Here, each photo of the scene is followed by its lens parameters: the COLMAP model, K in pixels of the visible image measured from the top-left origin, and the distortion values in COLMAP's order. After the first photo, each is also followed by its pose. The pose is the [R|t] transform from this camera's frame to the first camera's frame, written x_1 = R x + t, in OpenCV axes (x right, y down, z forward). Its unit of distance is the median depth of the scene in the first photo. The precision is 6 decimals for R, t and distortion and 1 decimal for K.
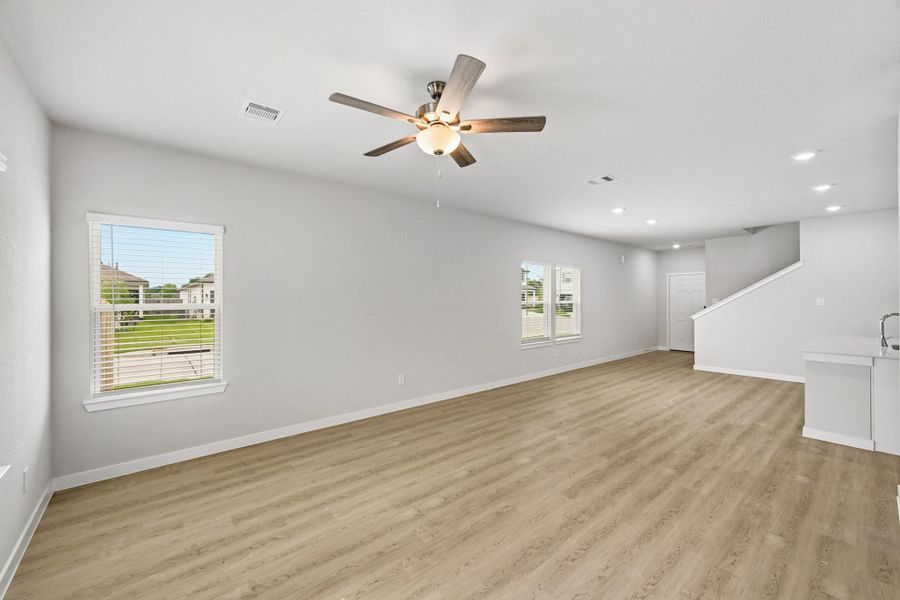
lens RADIAL K [[358.9, 0, 450.9], [0, 358.9, 299.0], [0, 0, 1]] dist [0.007539, 0.000159]
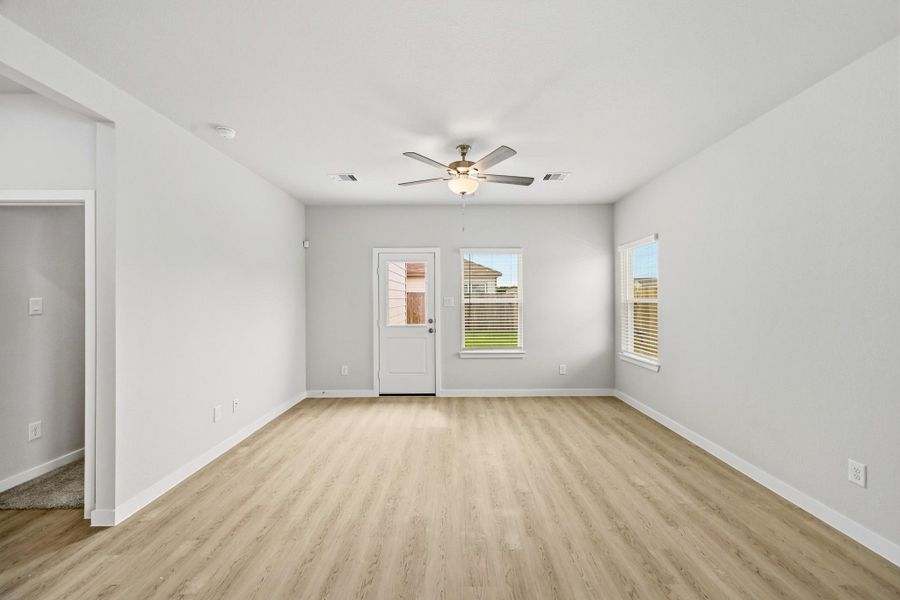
lens RADIAL K [[358.9, 0, 451.1], [0, 358.9, 301.6], [0, 0, 1]] dist [0.007539, 0.000159]
pose [[-0.649126, 0.011504, -0.760594, 0.745792], [0.009194, 0.999931, 0.007277, 0.009998], [0.760626, -0.002269, -0.649187, 1.299445]]
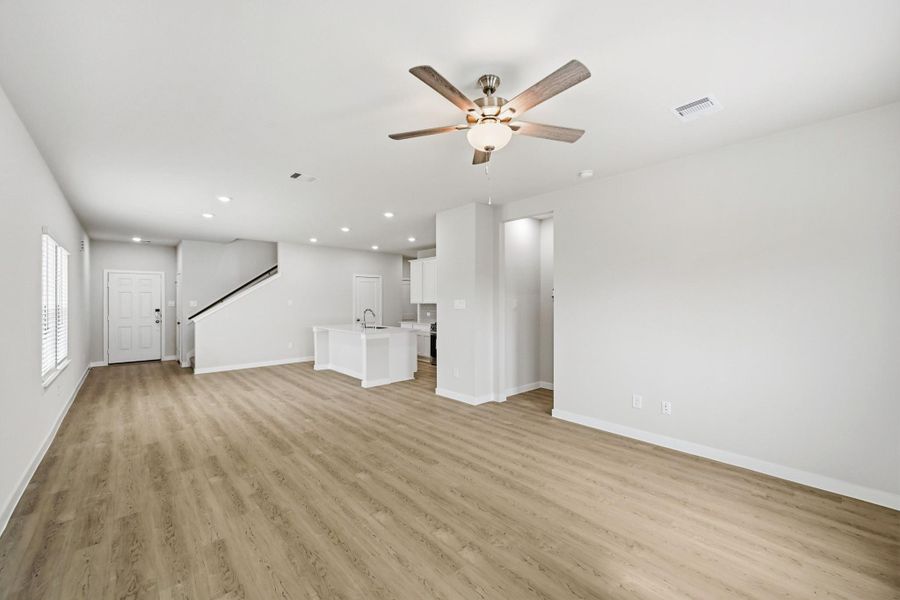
lens RADIAL K [[358.9, 0, 453.1], [0, 358.9, 301.2], [0, 0, 1]] dist [0.007539, 0.000159]
pose [[-0.035333, 0.005178, 0.999362, -0.695290], [-0.000694, 0.999986, -0.005206, 0.011052], [-0.999375, -0.000878, -0.035329, 0.781287]]
